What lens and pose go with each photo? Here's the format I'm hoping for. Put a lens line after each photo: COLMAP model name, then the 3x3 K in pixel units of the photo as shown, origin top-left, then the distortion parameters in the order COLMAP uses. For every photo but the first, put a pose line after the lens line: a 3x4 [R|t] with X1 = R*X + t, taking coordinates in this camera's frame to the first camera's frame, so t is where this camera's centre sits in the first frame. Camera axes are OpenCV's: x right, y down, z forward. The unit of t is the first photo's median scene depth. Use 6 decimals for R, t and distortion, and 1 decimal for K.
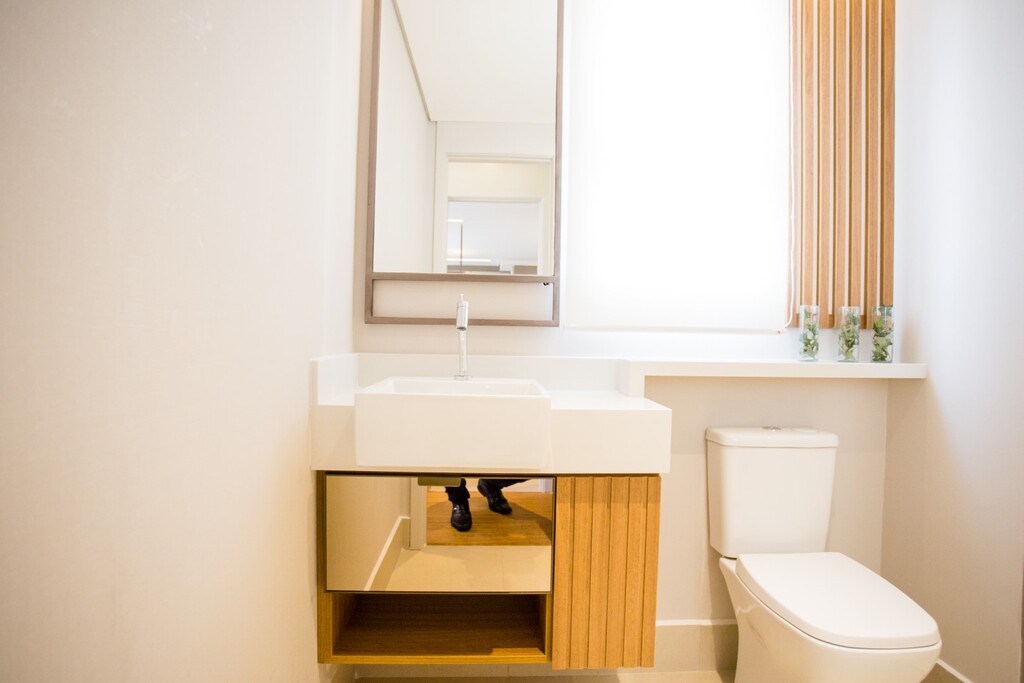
lens RADIAL K [[506.1, 0, 508.9], [0, 506.1, 346.4], [0, 0, 1]] dist [-0.055465, 0.009072]
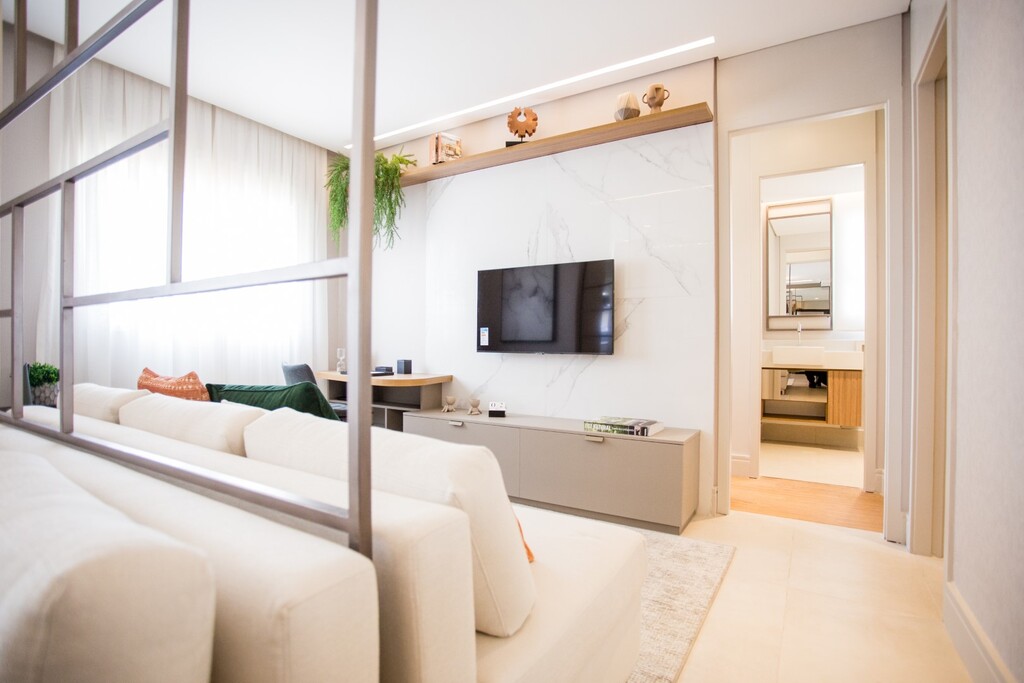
lens RADIAL K [[506.1, 0, 508.9], [0, 506.1, 346.4], [0, 0, 1]] dist [-0.055465, 0.009072]
pose [[0.827175, -0.009682, -0.561860, 0.164476], [-0.001892, 0.999798, -0.020015, 0.129576], [0.561941, 0.017619, 0.826990, -2.765832]]
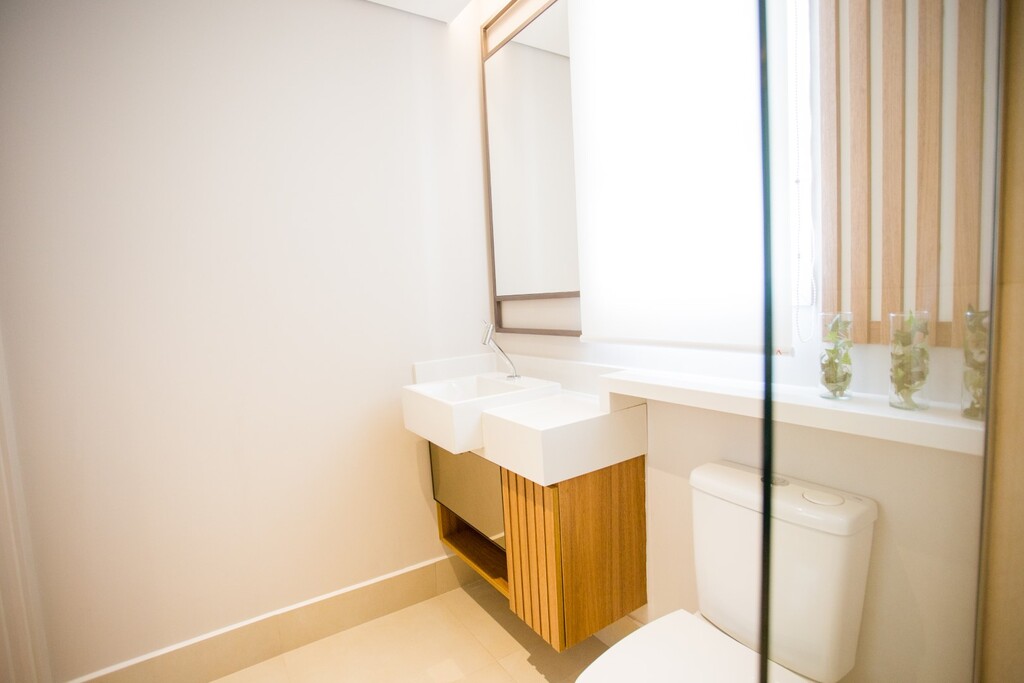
lens RADIAL K [[506.1, 0, 508.9], [0, 506.1, 346.4], [0, 0, 1]] dist [-0.055465, 0.009072]
pose [[0.492057, 0.030596, -0.870025, 0.994182], [0.045435, 0.997118, 0.060762, -0.096199], [0.869377, -0.069427, 0.489248, 0.343359]]
